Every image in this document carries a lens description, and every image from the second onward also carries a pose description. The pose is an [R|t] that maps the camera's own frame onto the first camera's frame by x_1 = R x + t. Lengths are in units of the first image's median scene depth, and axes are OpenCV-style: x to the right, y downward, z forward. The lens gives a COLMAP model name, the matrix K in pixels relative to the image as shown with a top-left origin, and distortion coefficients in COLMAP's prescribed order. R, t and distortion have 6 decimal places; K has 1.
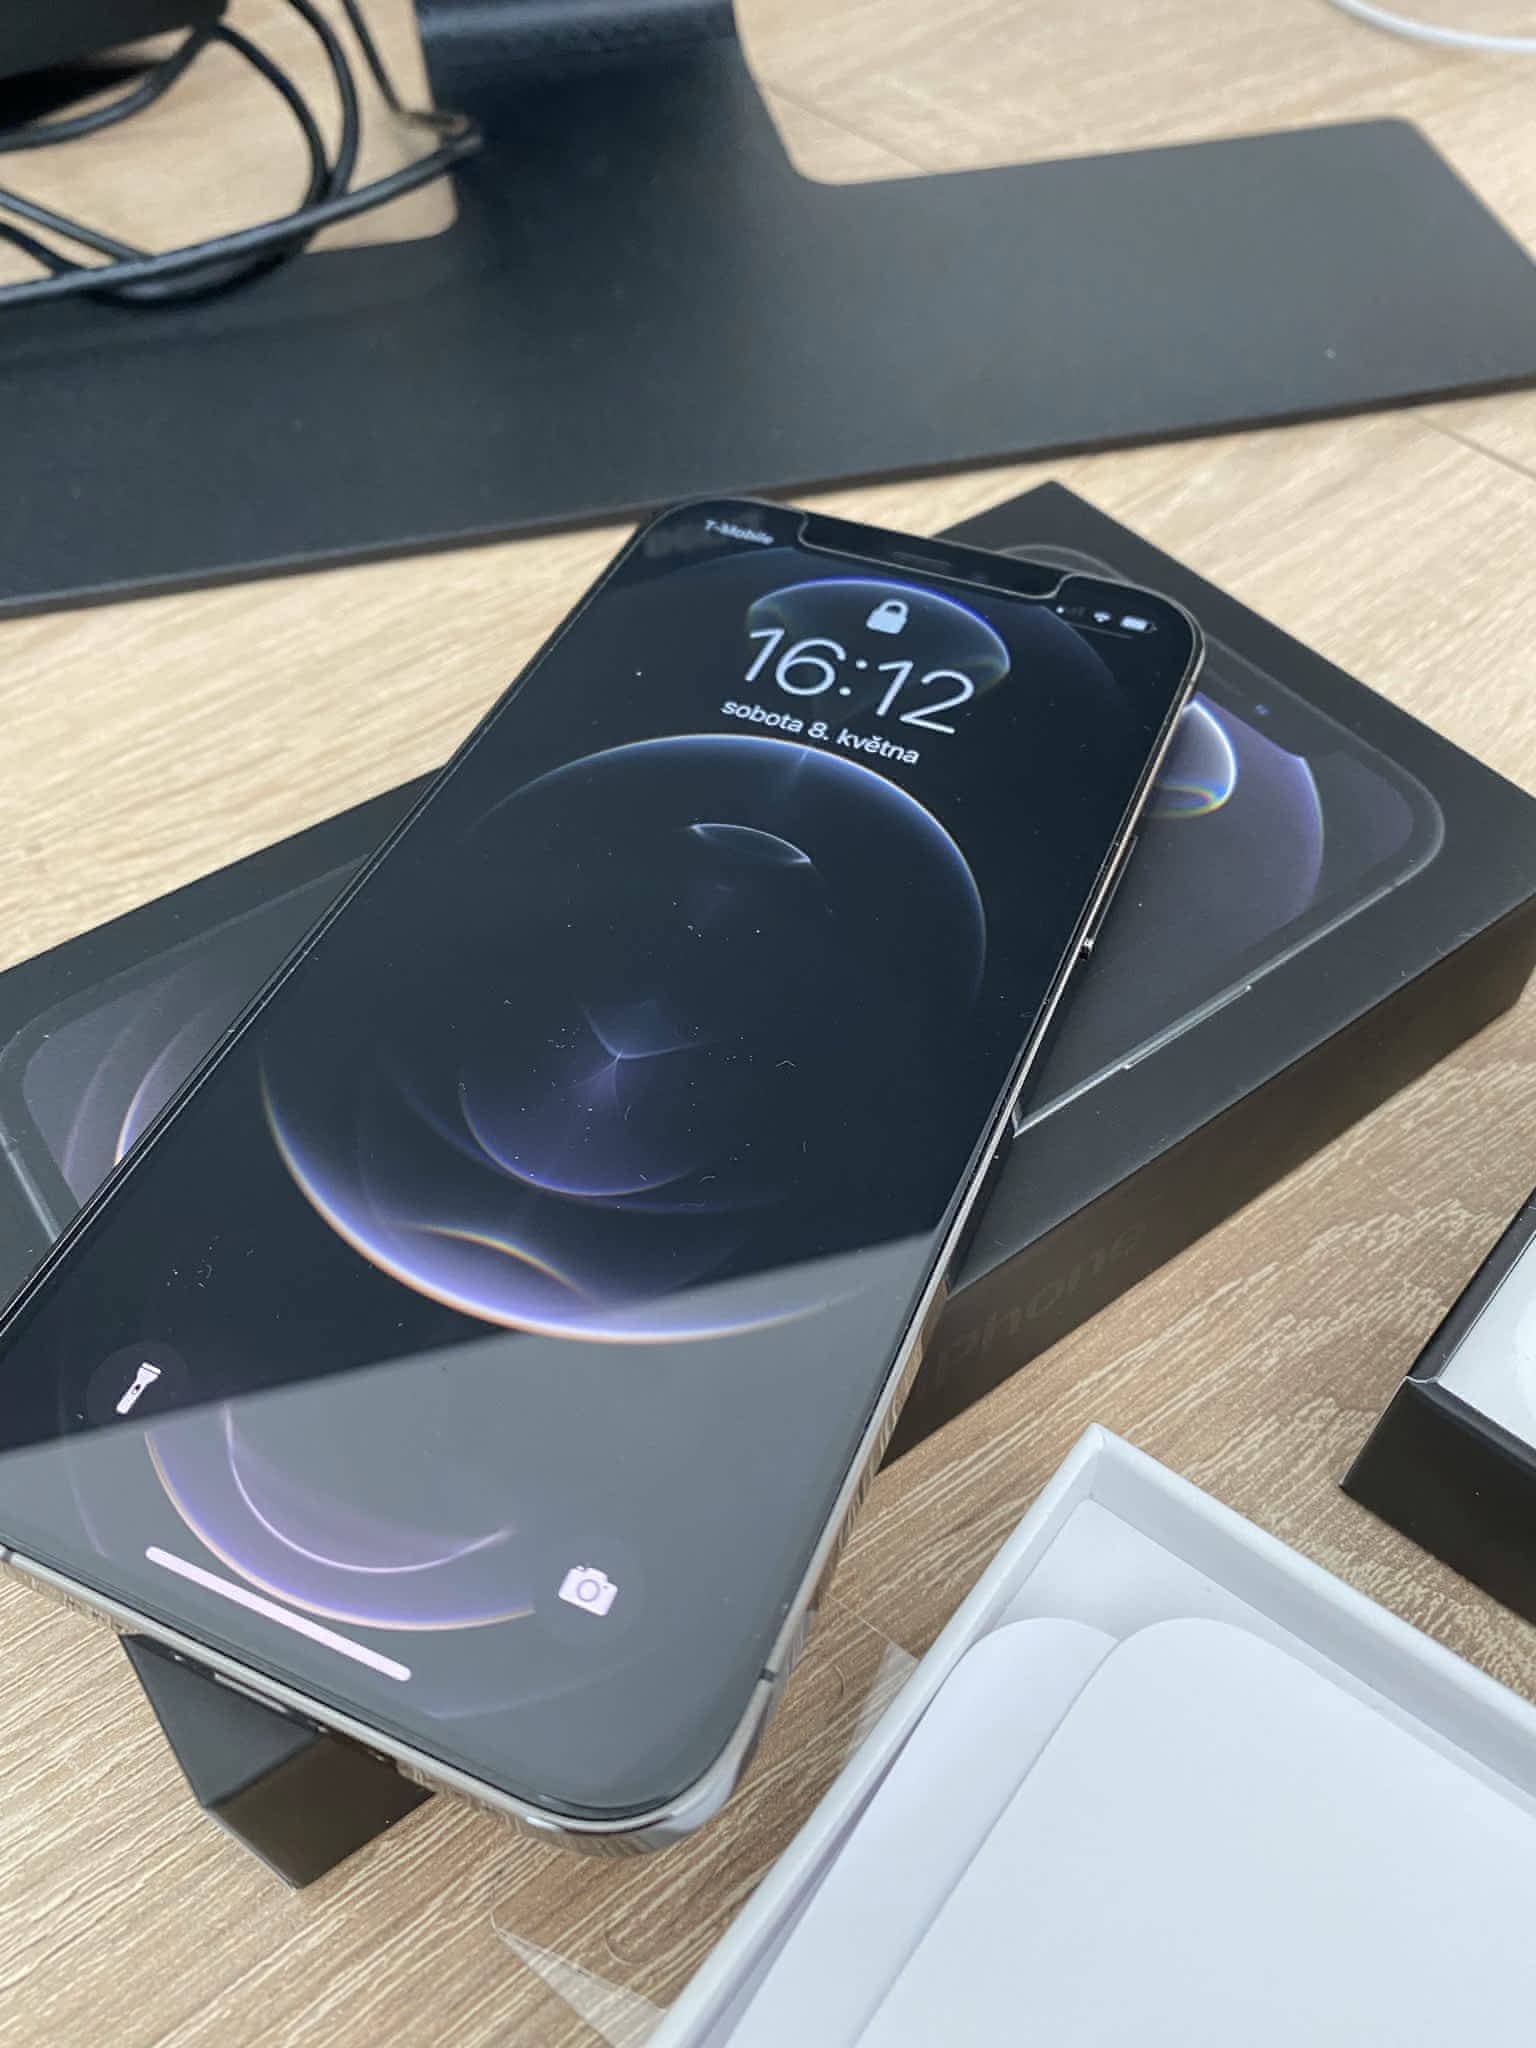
lens RADIAL K [[1567.0, 0, 767.0], [0, 1567.0, 1025.9], [0, 0, 1]] dist [0.001332, 0.009528]
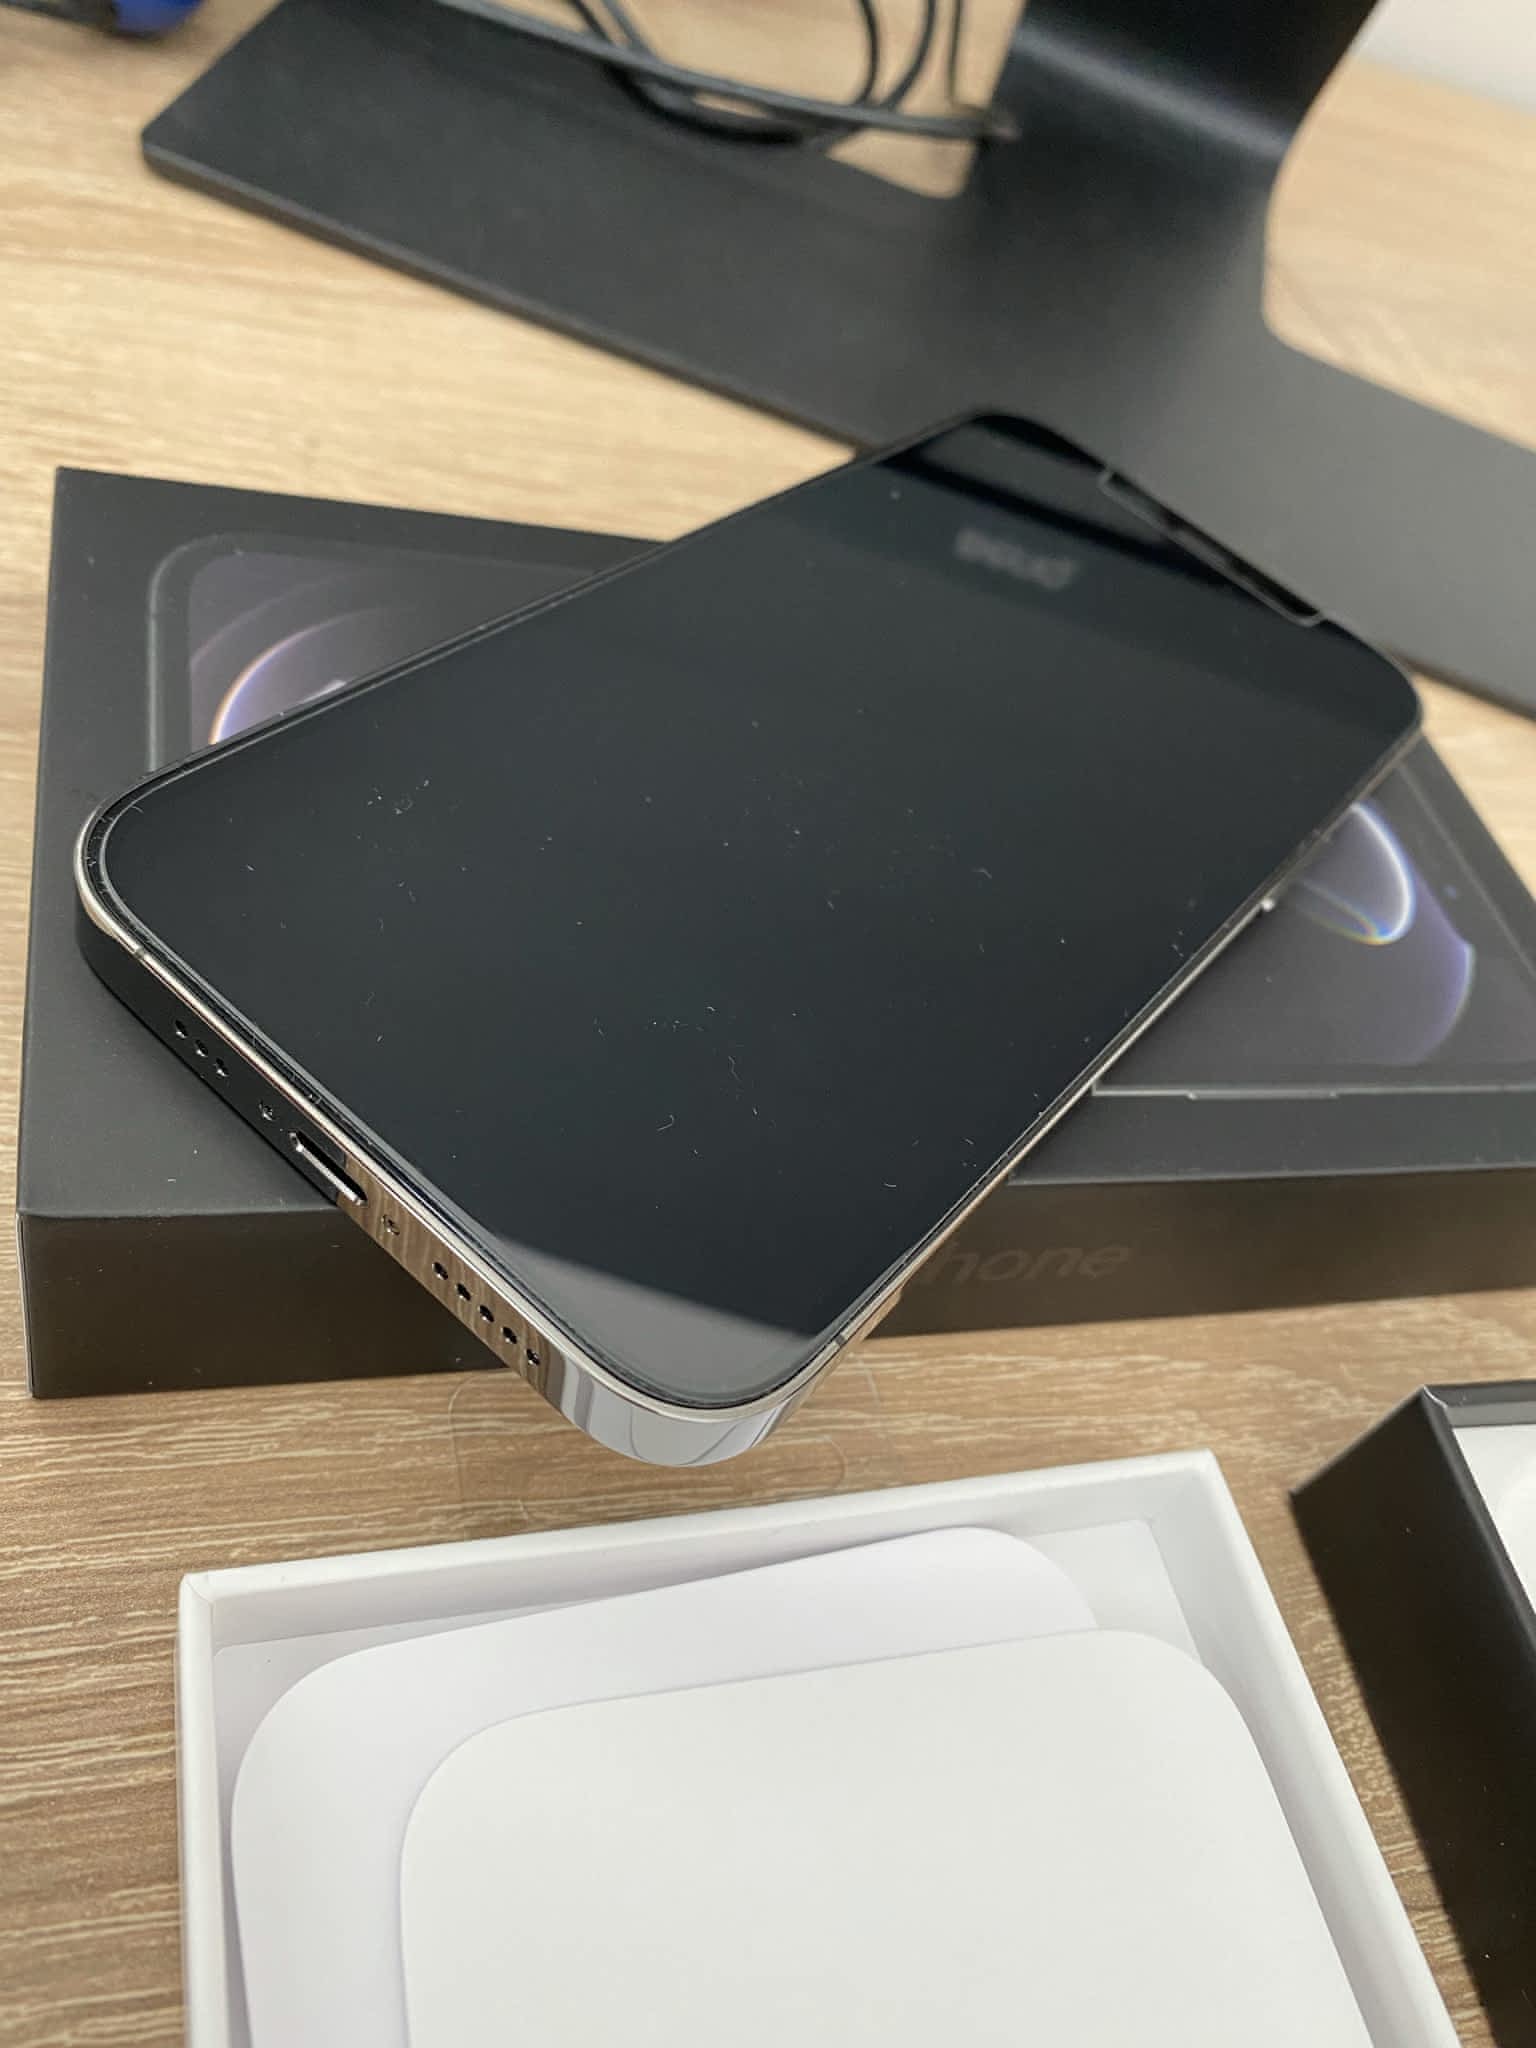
lens RADIAL K [[1567.0, 0, 774.0], [0, 1567.0, 1027.0], [0, 0, 1]] dist [0.001332, 0.009528]
pose [[0.863759, 0.502353, -0.039508, 0.029044], [-0.503903, 0.860945, -0.069673, 0.172569], [-0.000986, 0.080089, 0.996787, 0.021112]]
